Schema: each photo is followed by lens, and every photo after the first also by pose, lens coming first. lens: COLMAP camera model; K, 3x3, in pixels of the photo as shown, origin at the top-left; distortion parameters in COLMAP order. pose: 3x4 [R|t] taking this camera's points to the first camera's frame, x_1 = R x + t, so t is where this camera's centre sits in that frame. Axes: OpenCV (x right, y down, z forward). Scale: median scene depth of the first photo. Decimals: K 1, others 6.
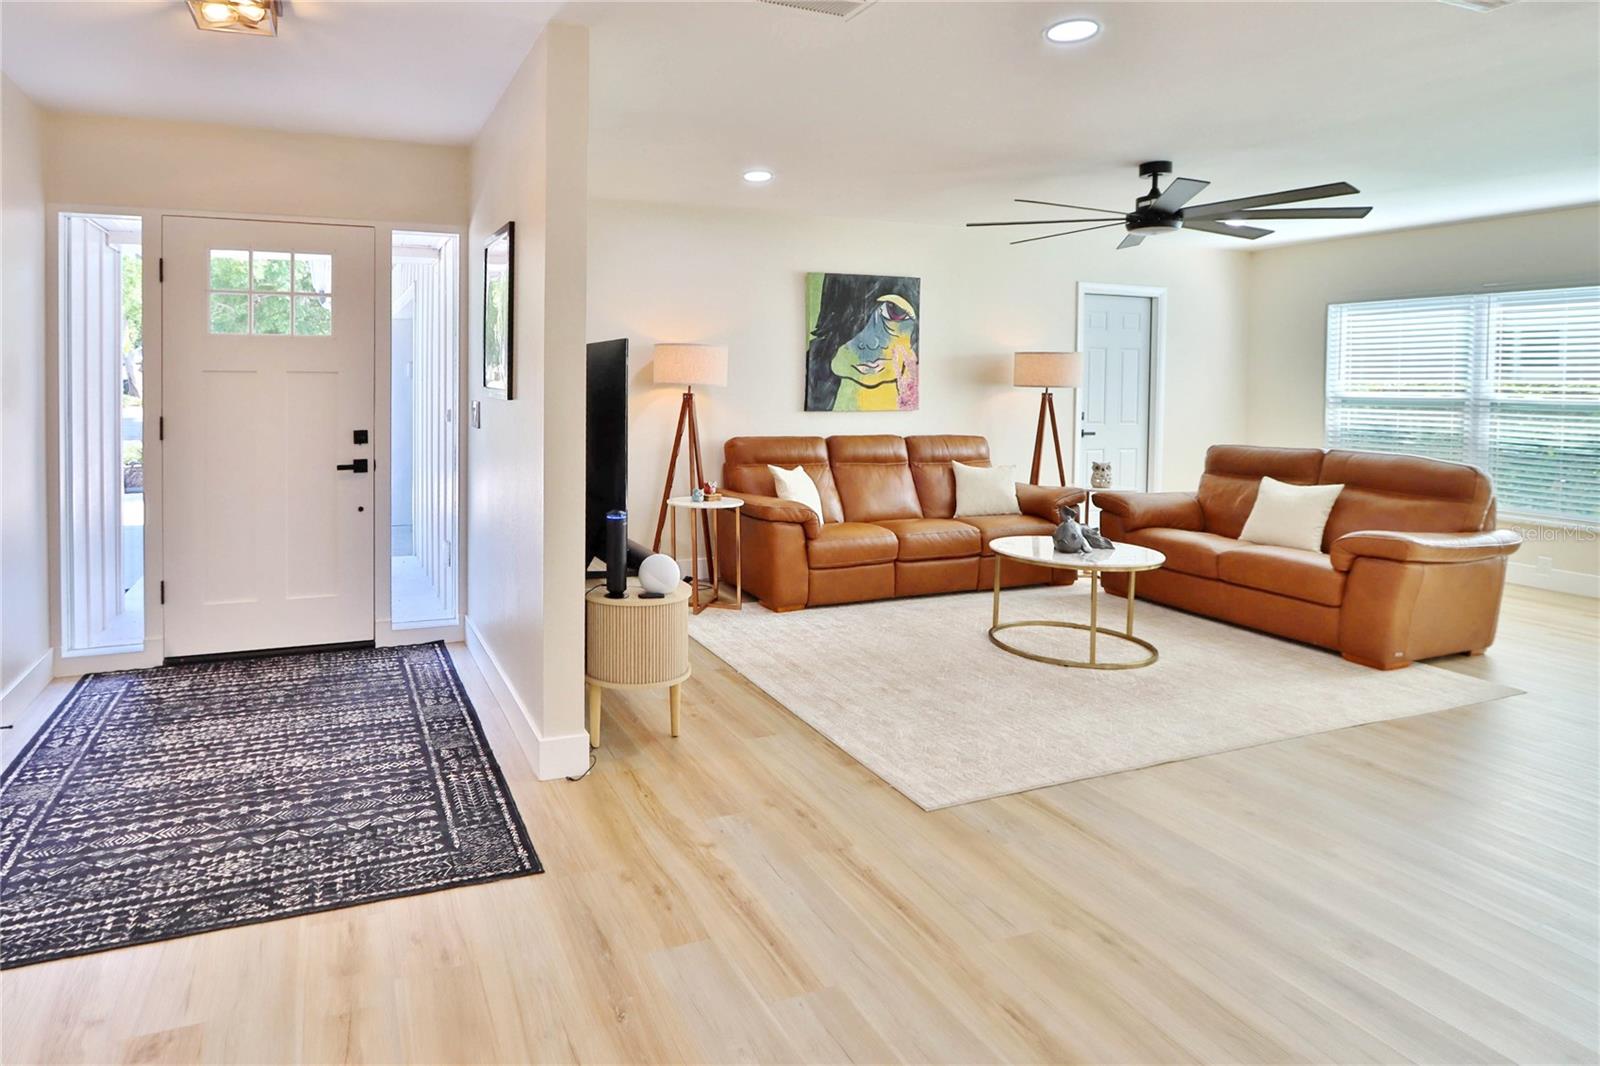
lens RADIAL K [[889.8, 0, 682.3], [0, 889.8, 390.5], [0, 0, 1]] dist [-0.004866, -0.002006]
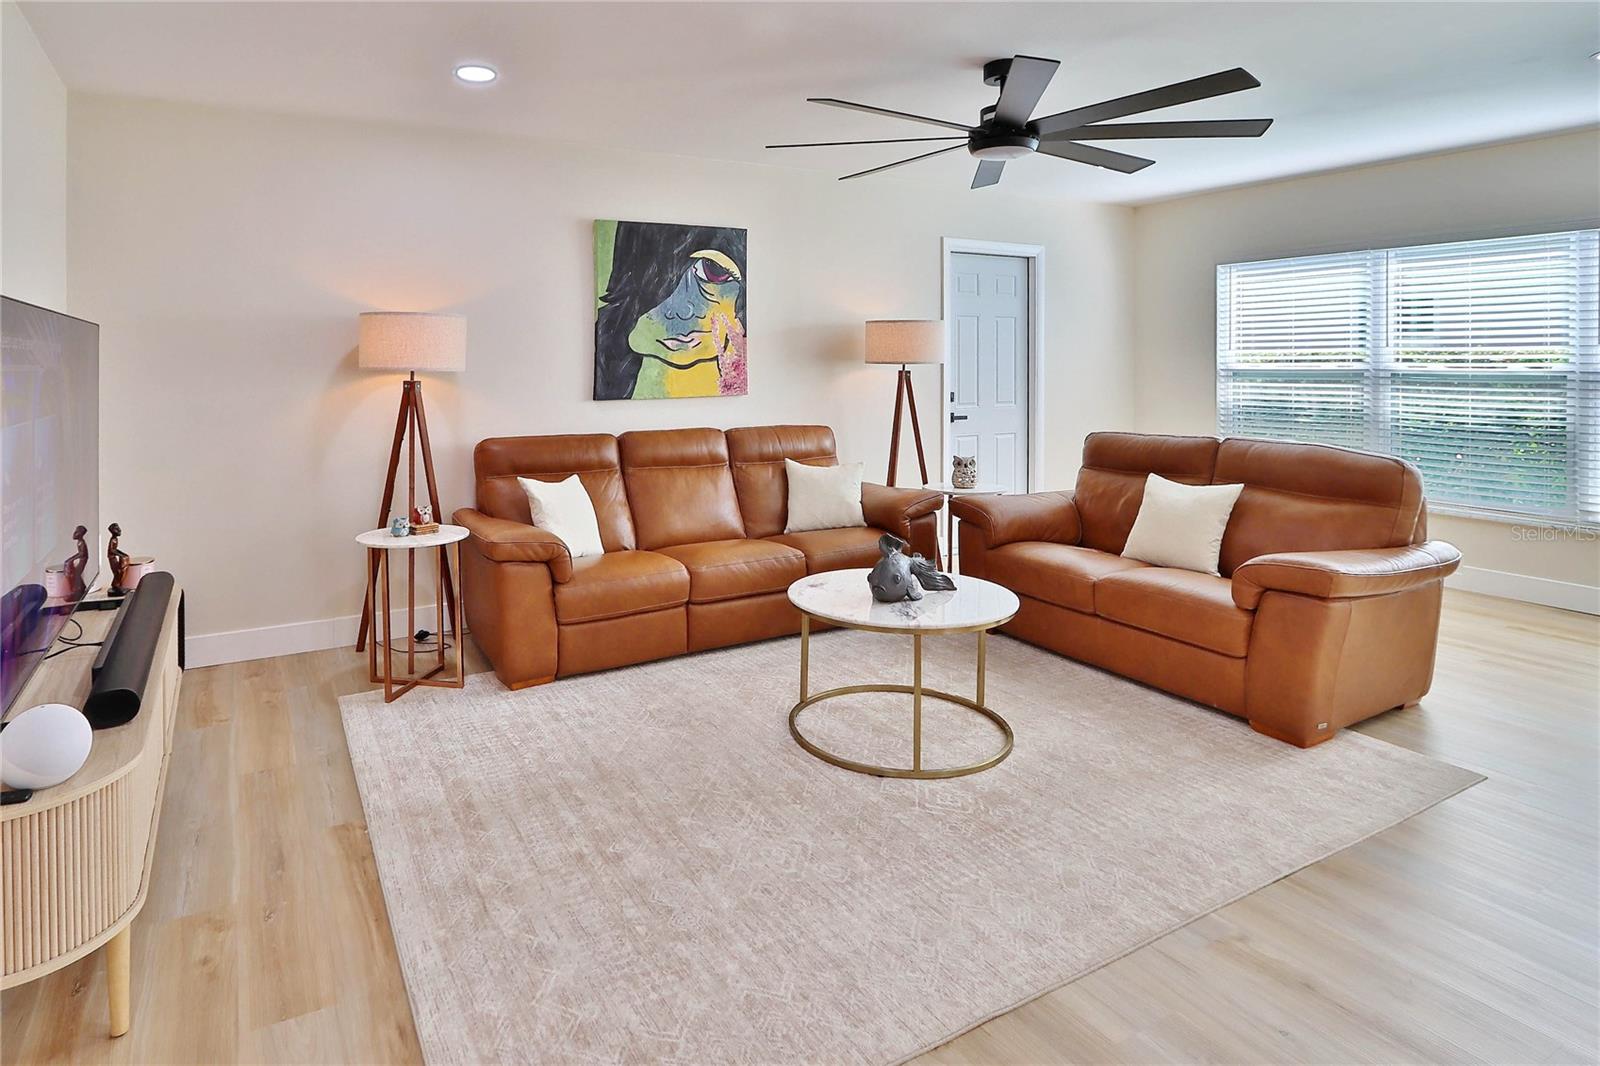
lens RADIAL K [[892.1, 0, 731.8], [0, 892.1, 354.4], [0, 0, 1]] dist [-0.016119, 0.001441]
pose [[0.991113, -0.014145, 0.132271, 0.162165], [0.016291, 0.999752, -0.015156, -0.002741], [-0.132024, 0.017176, 0.991098, 0.232852]]
